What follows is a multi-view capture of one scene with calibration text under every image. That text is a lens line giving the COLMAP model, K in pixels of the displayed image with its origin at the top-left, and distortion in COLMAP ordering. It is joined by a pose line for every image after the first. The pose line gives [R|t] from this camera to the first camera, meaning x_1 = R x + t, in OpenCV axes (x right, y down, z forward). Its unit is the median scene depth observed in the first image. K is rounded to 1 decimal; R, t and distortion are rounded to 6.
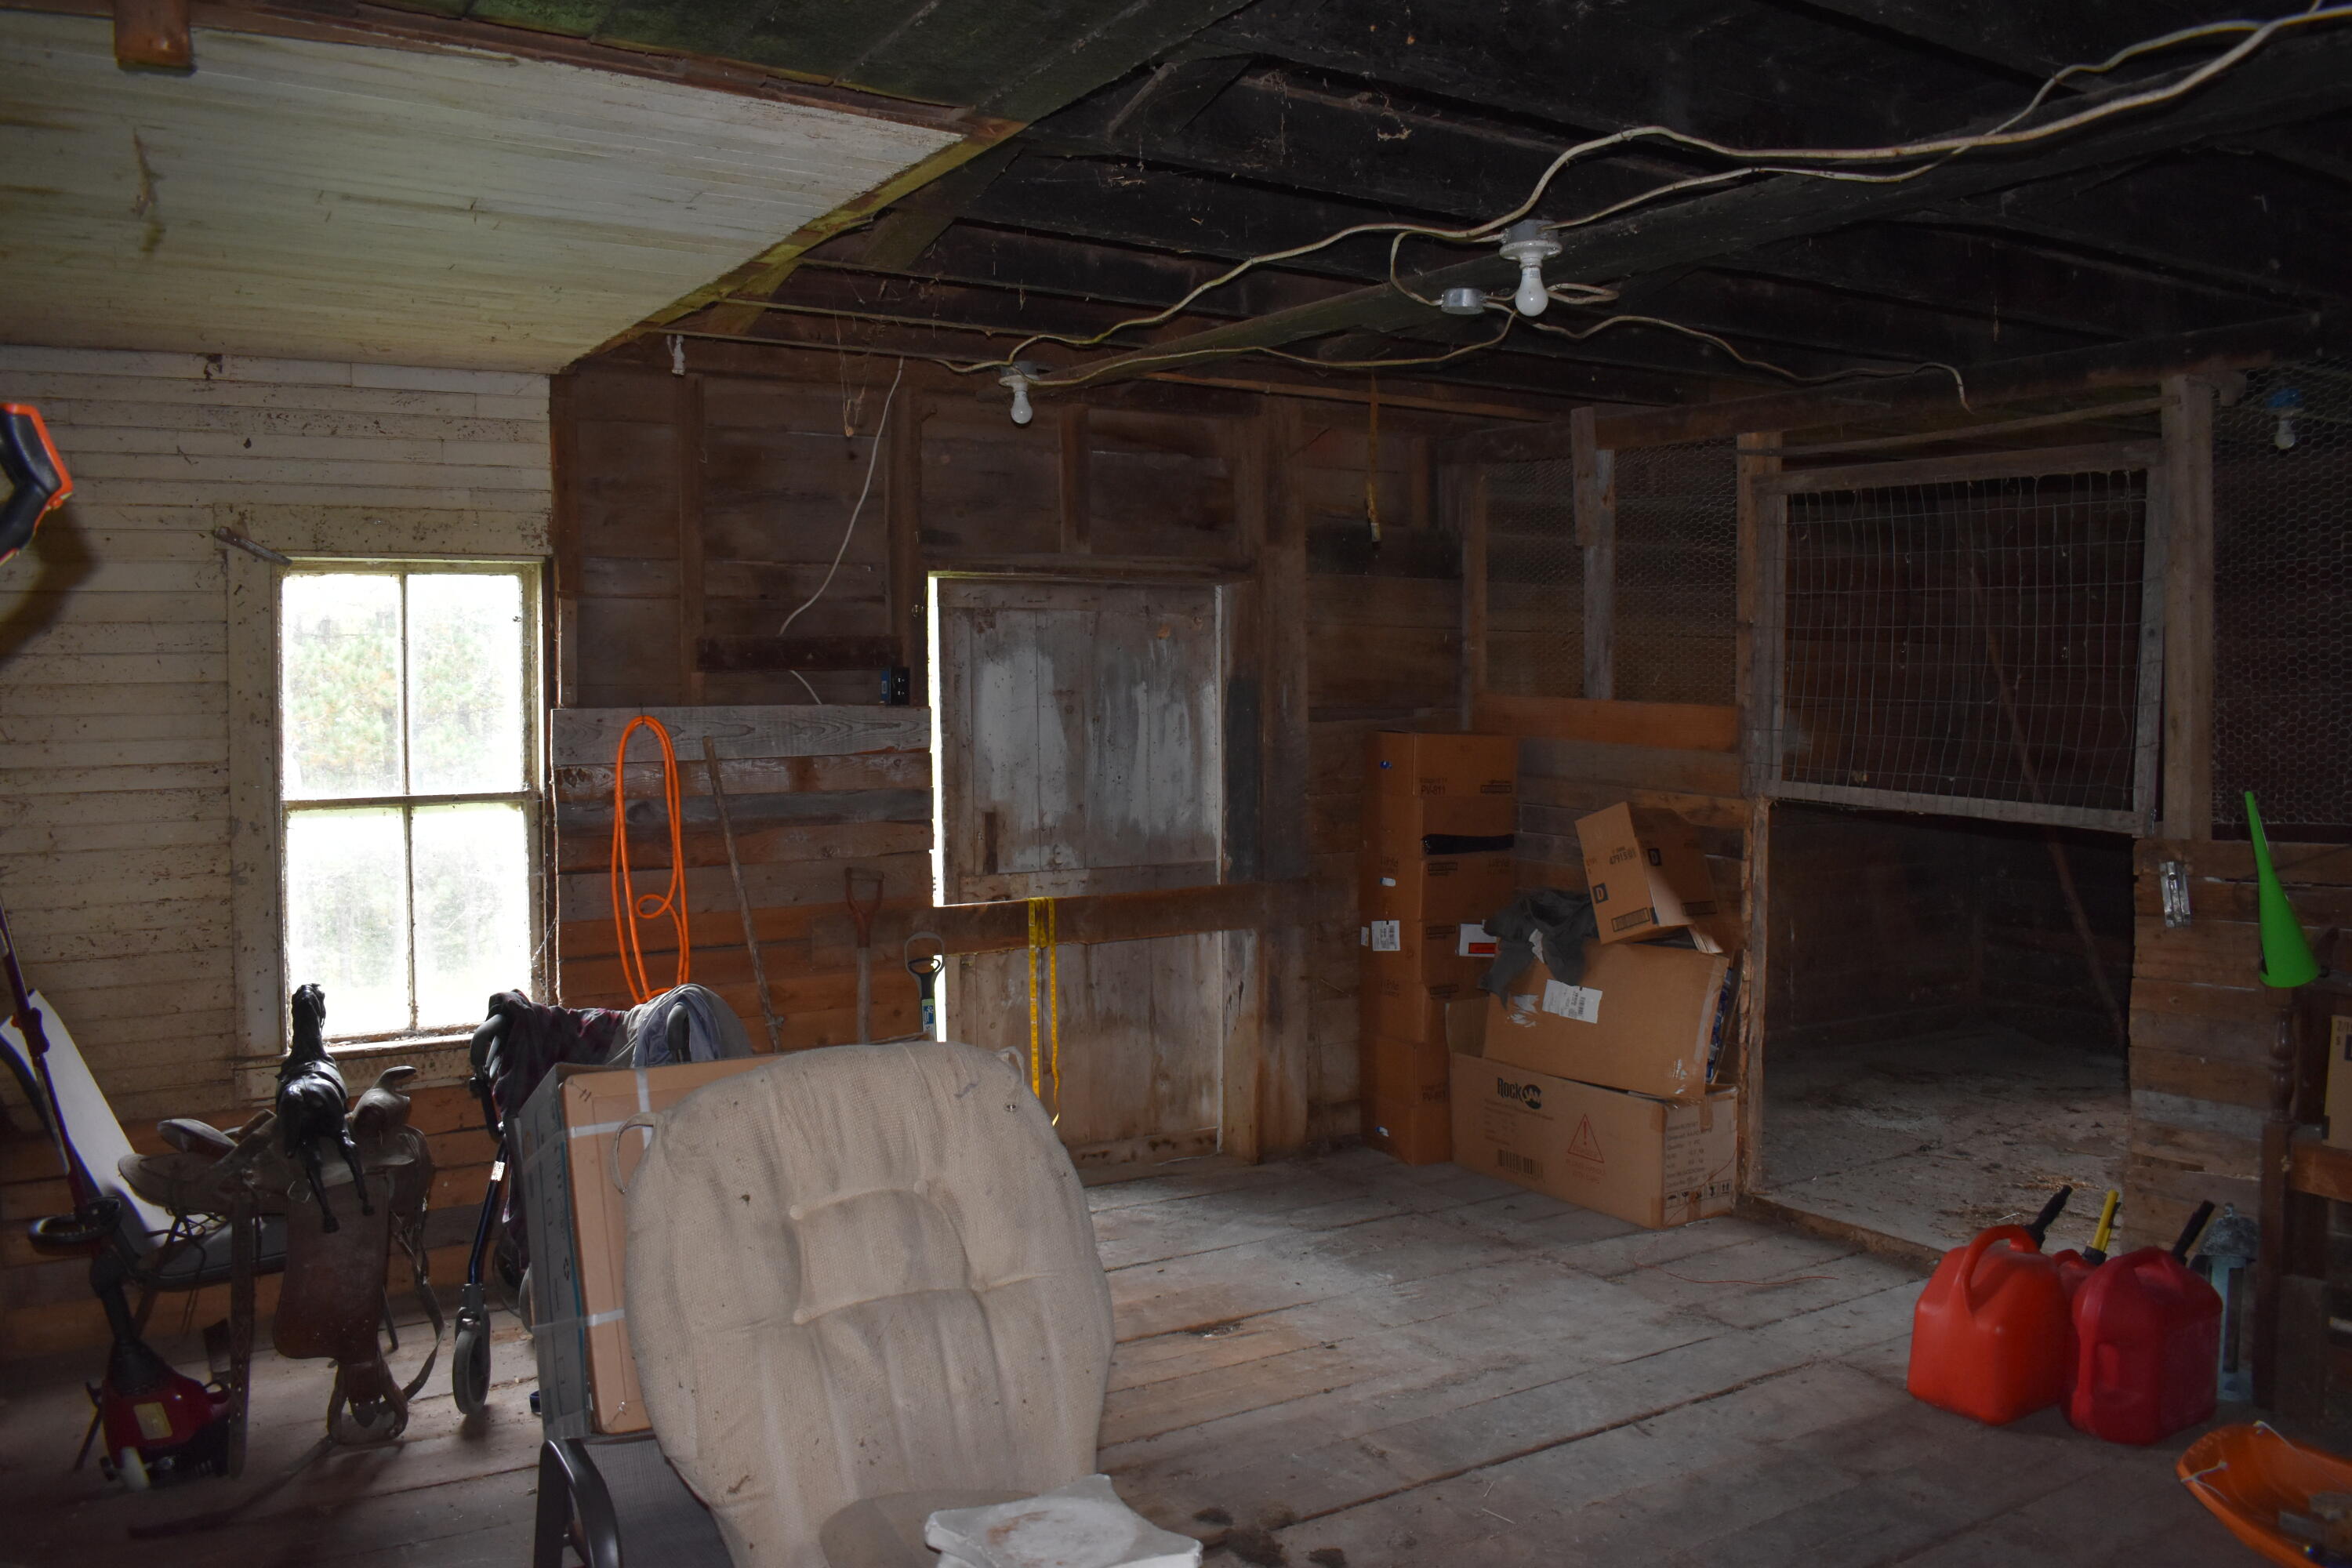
lens RADIAL K [[1870.3, 0, 1176.8], [0, 1870.3, 780.3], [0, 0, 1]] dist [-0.092682, 0.020867]
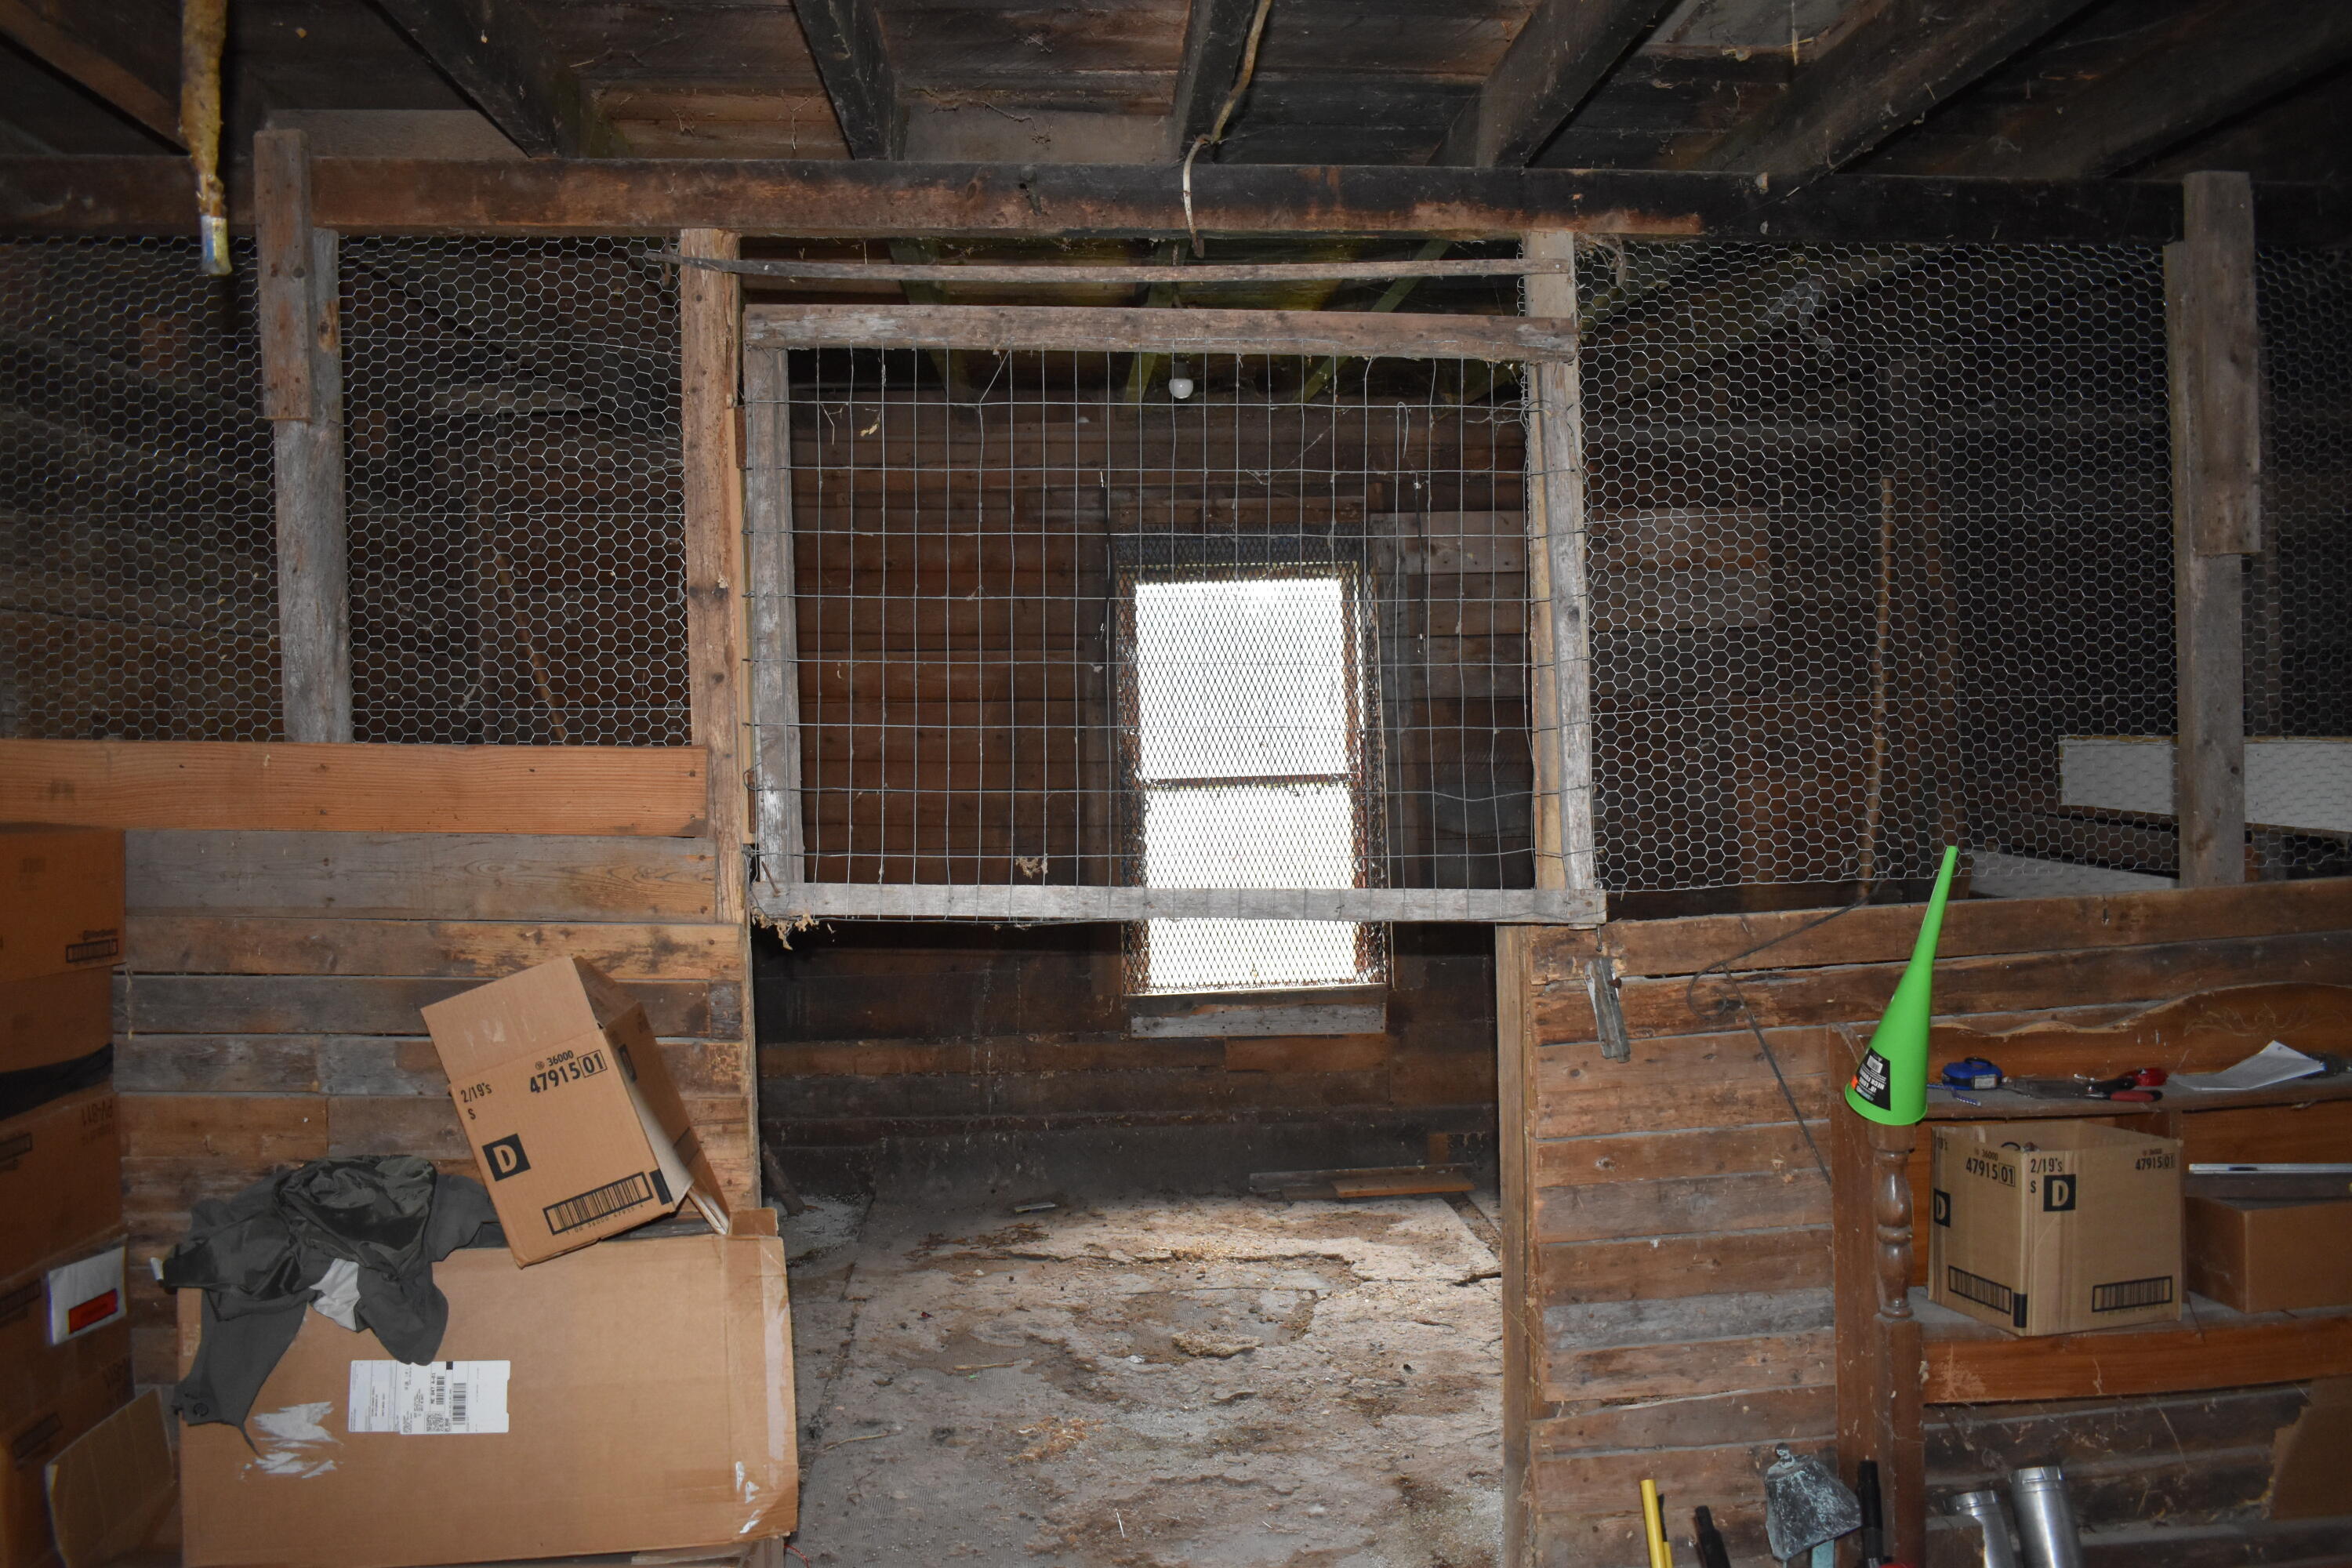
lens RADIAL K [[1870.3, 0, 1178.4], [0, 1870.3, 790.3], [0, 0, 1]] dist [-0.092682, 0.020867]
pose [[0.468002, -0.041775, 0.882739, -0.095964], [0.057072, 0.998226, 0.016983, -0.028900], [-0.881882, 0.042432, 0.469556, 0.634356]]
